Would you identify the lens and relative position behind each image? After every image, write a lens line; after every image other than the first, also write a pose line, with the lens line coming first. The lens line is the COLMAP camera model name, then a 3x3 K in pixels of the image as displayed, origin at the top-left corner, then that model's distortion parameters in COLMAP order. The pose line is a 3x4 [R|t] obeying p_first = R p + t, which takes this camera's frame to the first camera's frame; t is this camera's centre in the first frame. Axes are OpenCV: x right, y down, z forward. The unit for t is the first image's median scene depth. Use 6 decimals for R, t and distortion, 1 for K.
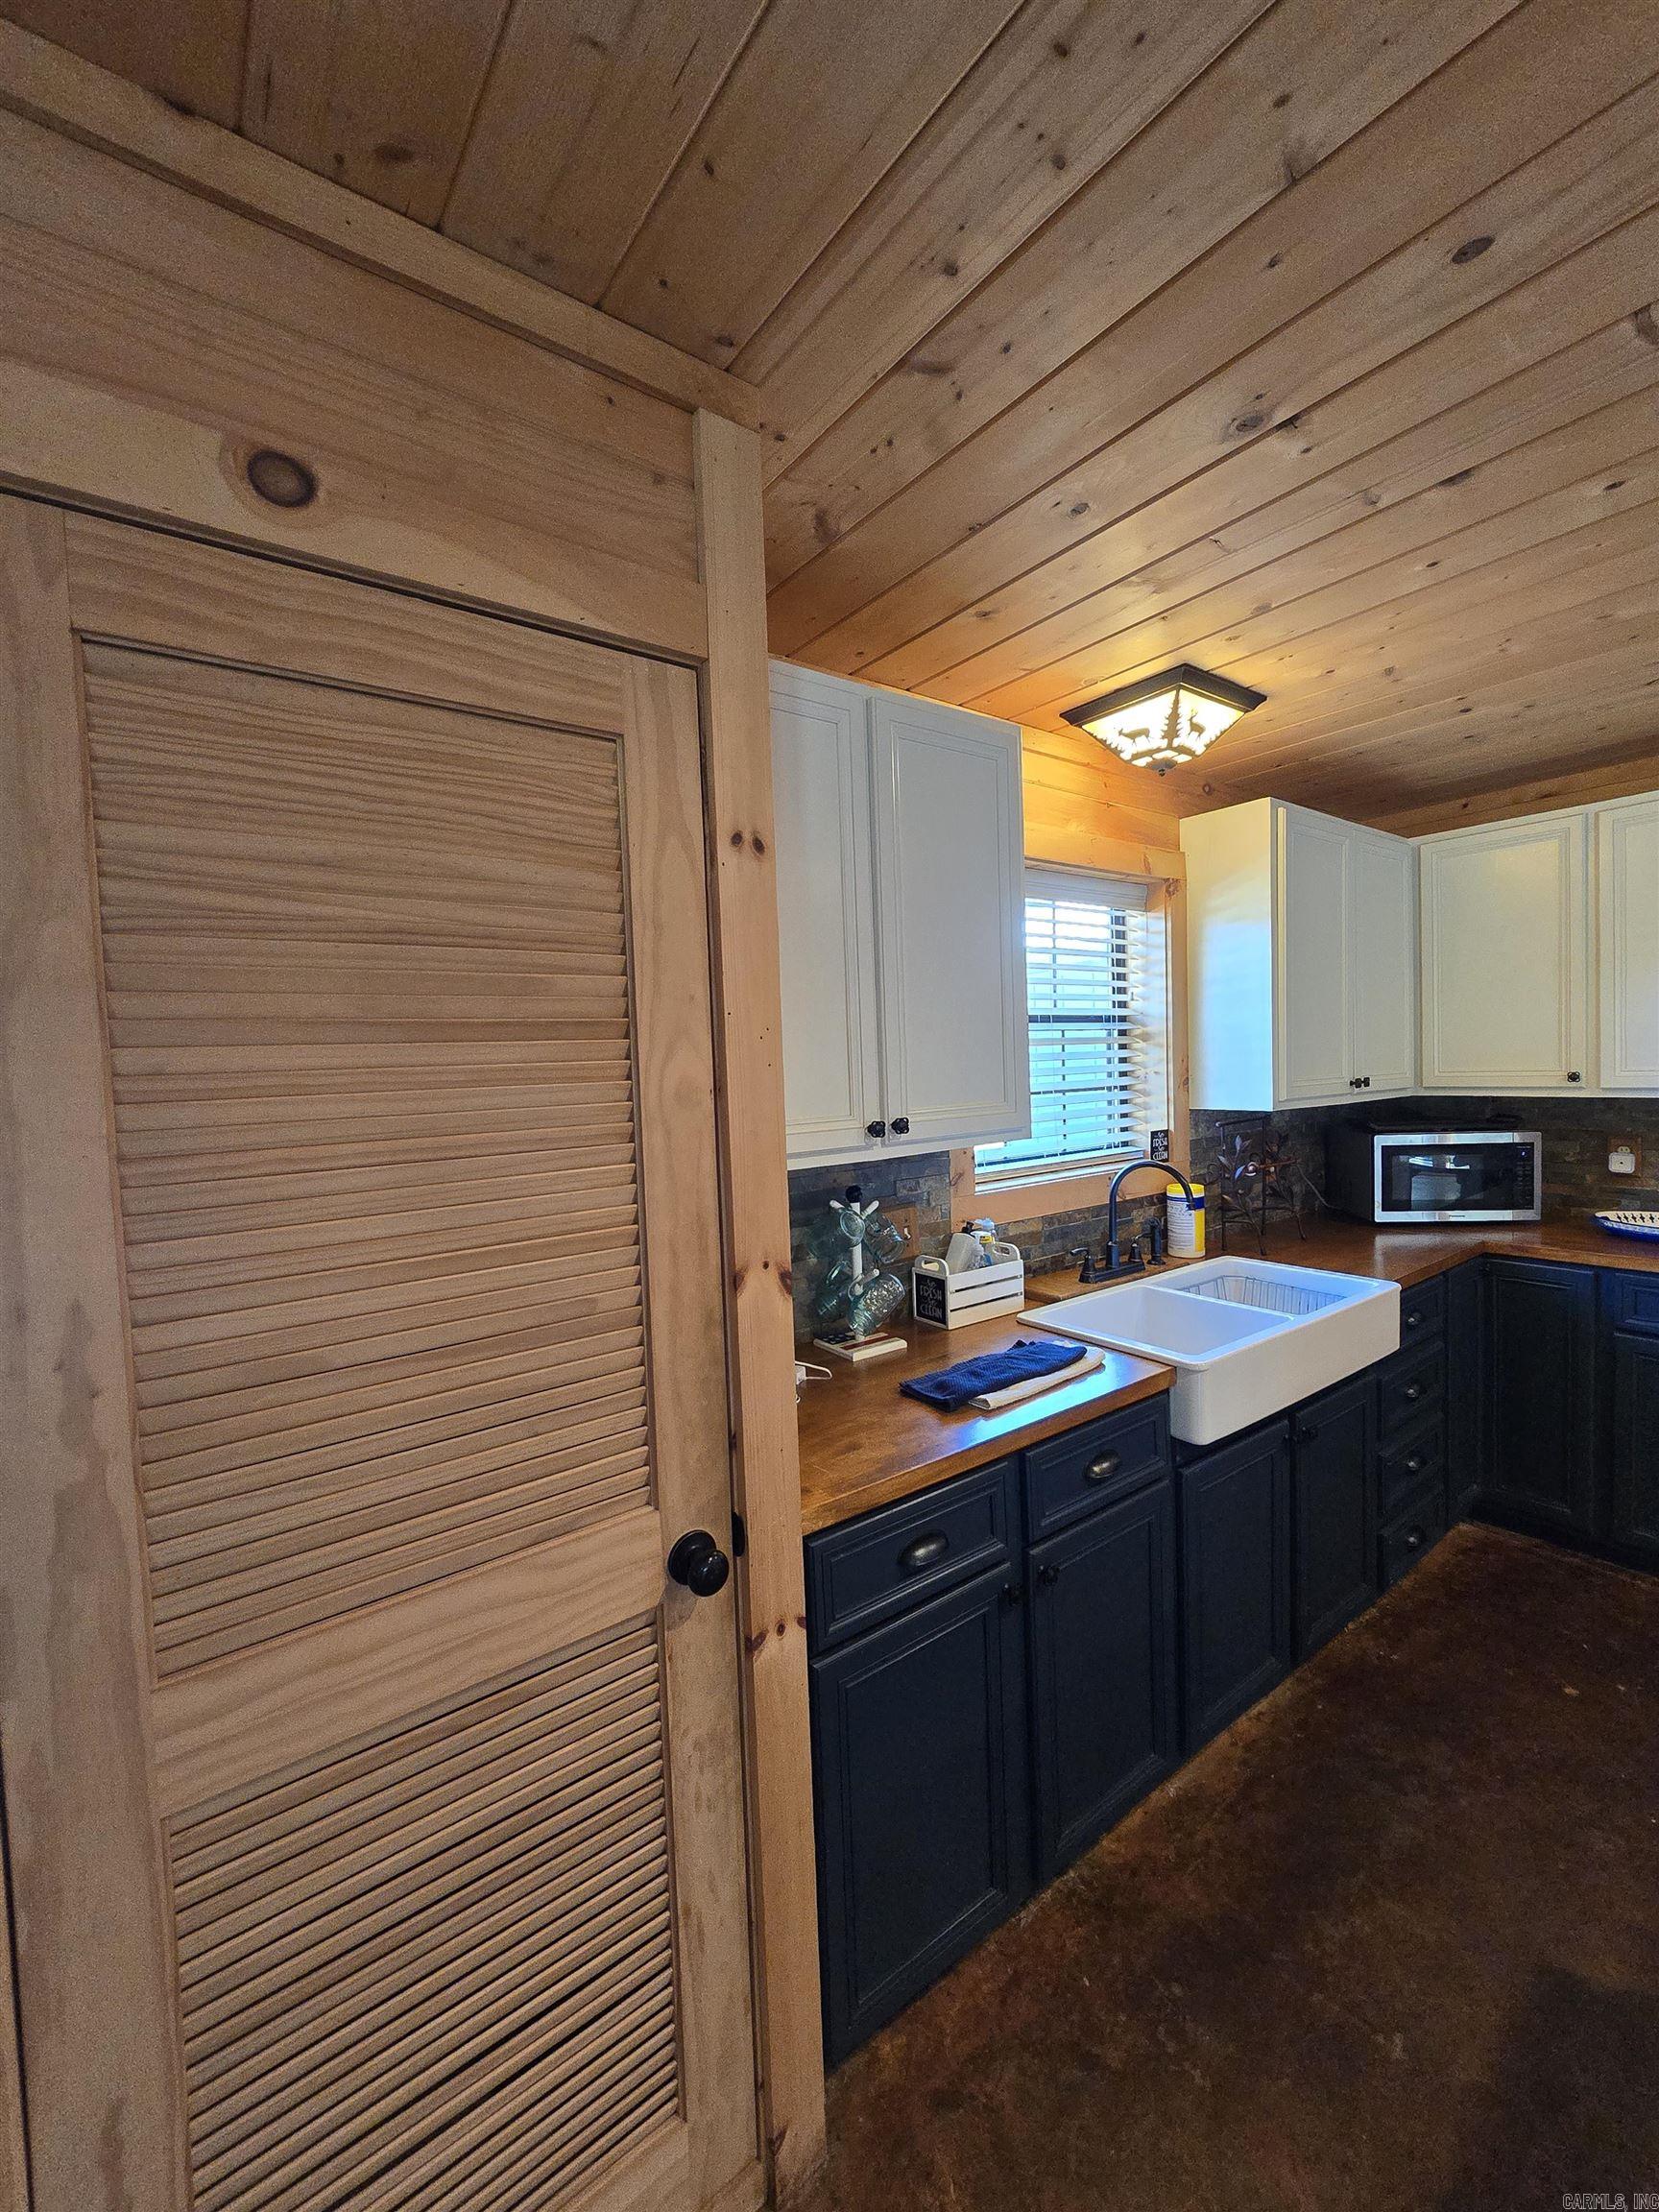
lens RADIAL K [[910.4, 0, 839.4], [0, 910.4, 1103.1], [0, 0, 1]] dist [-0.001450, -0.000341]
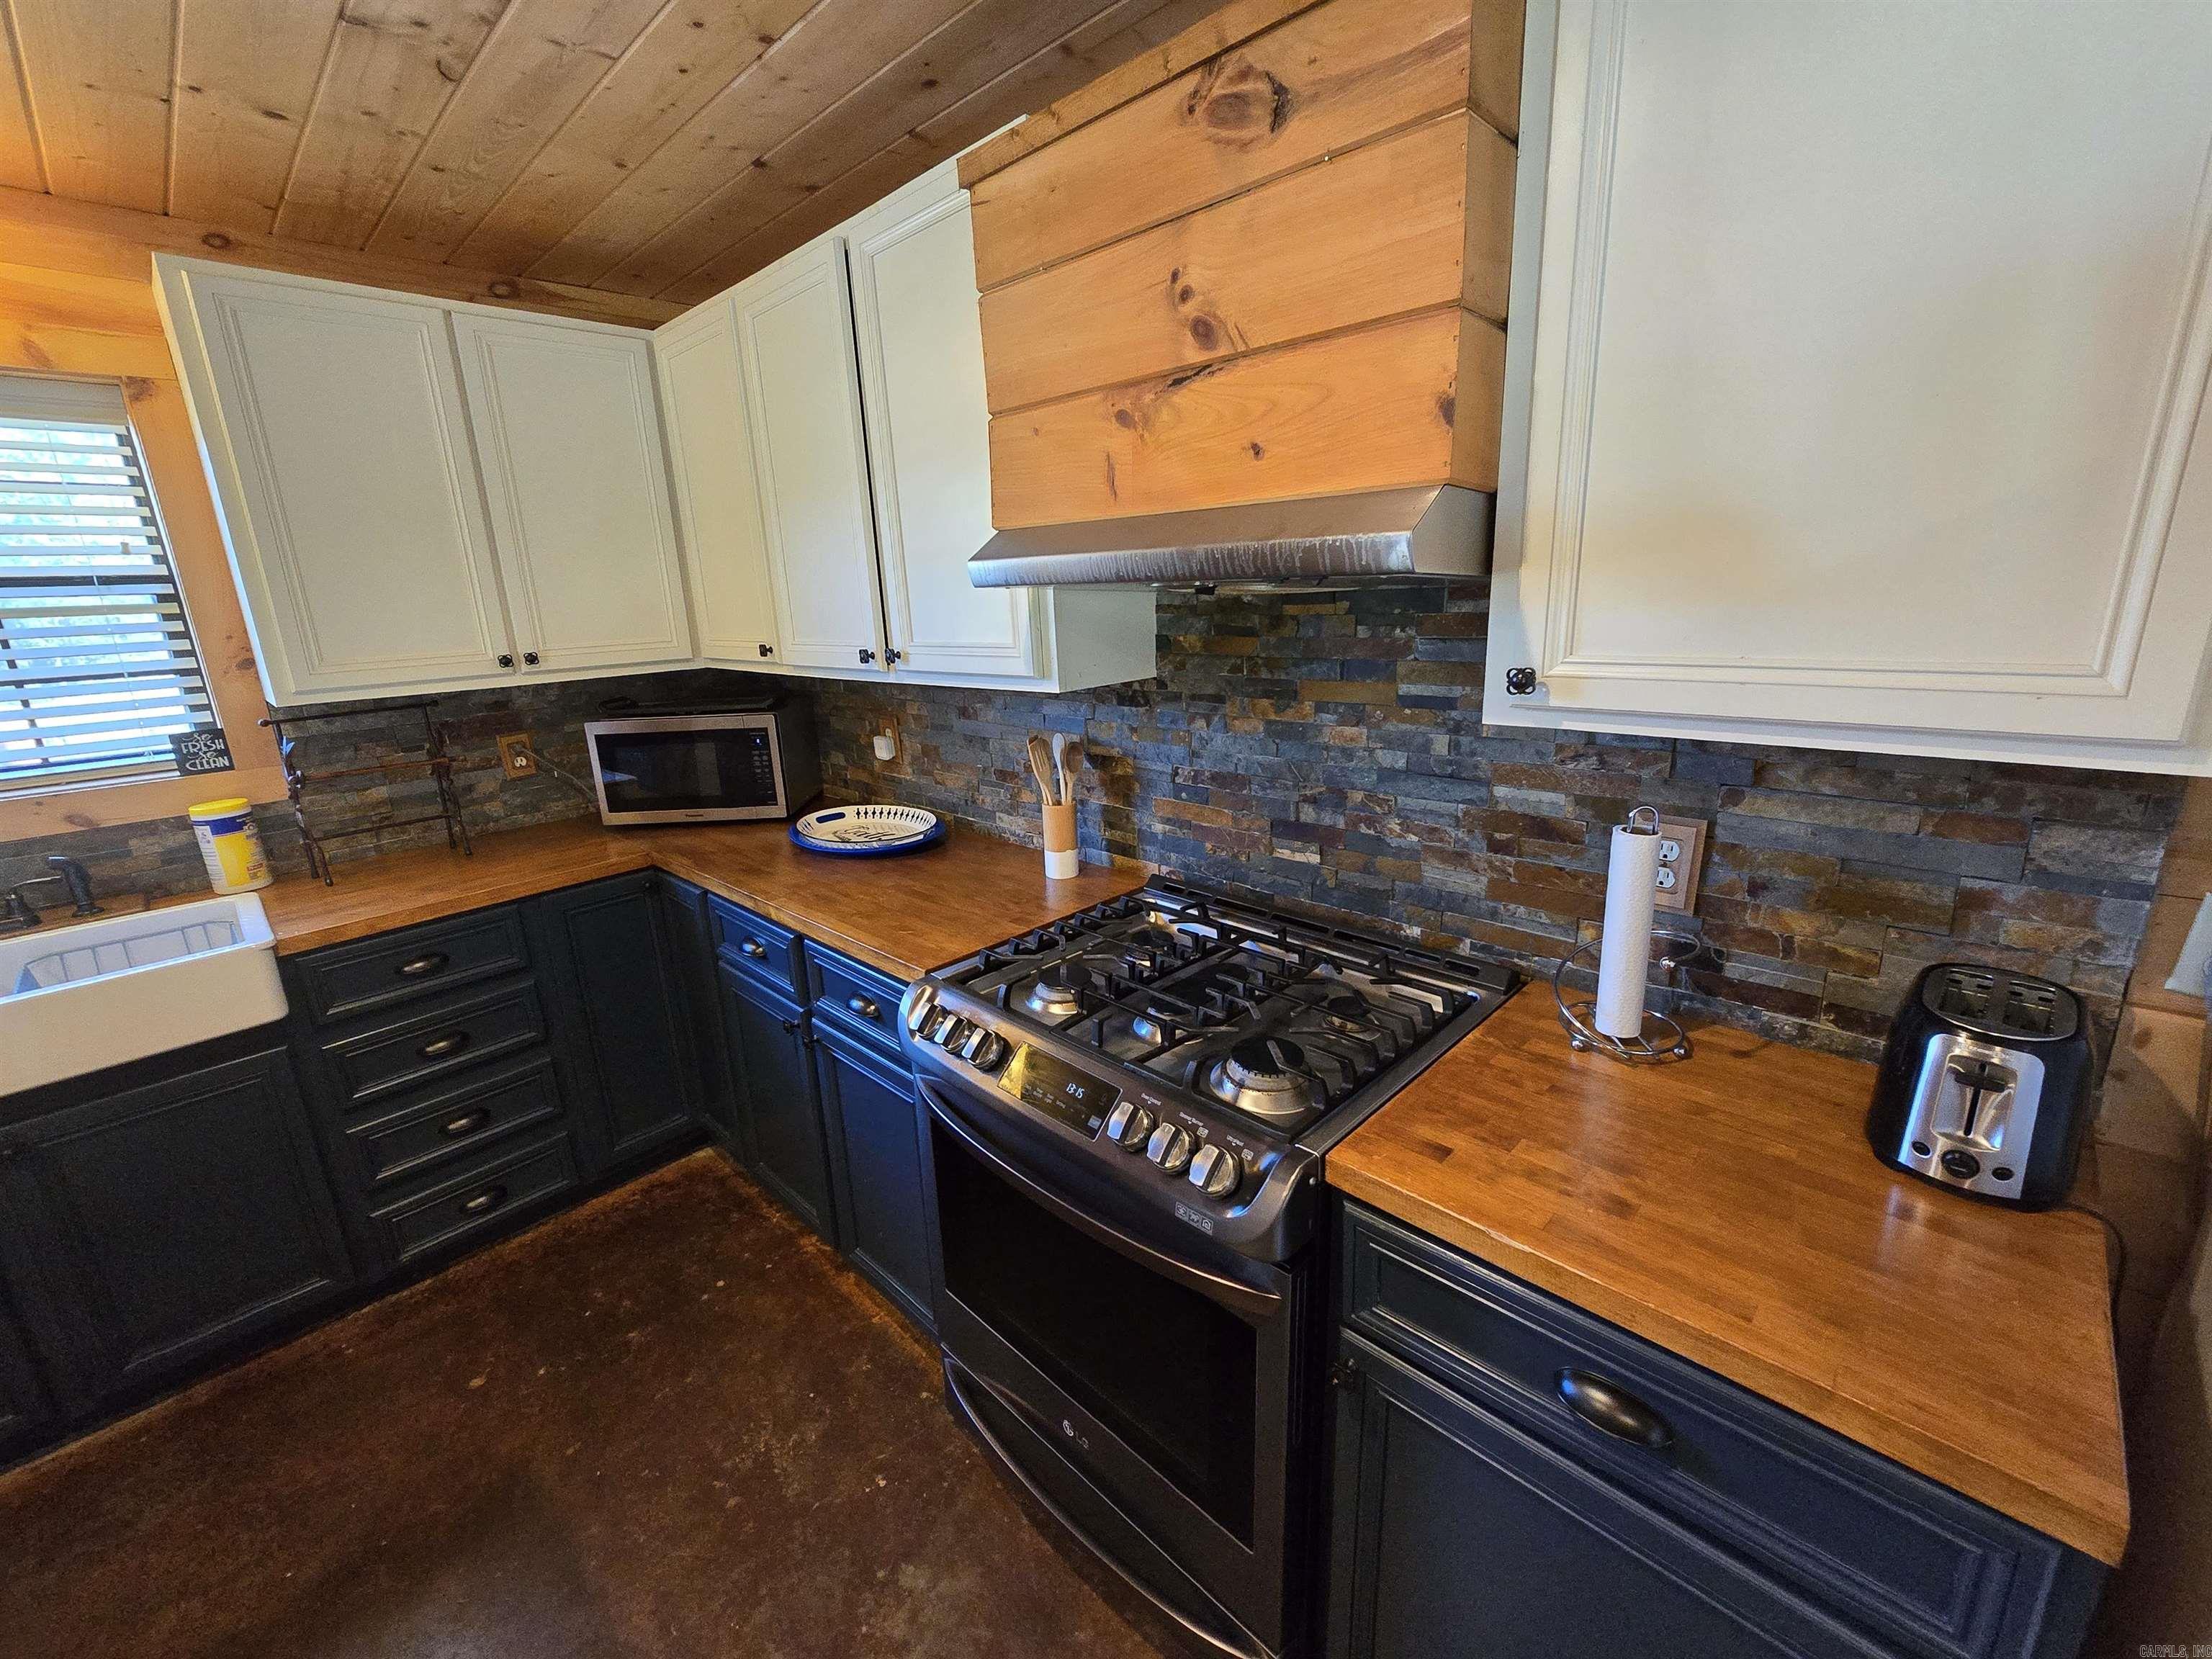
lens RADIAL K [[906.8, 0, 1100.9], [0, 906.8, 821.2], [0, 0, 1]] dist [-0.003701, -0.000063]
pose [[0.988152, -0.043994, 0.147040, 1.257775], [0.012693, 0.978181, 0.207367, -0.055654], [-0.152955, -0.203044, 0.967149, 0.168212]]
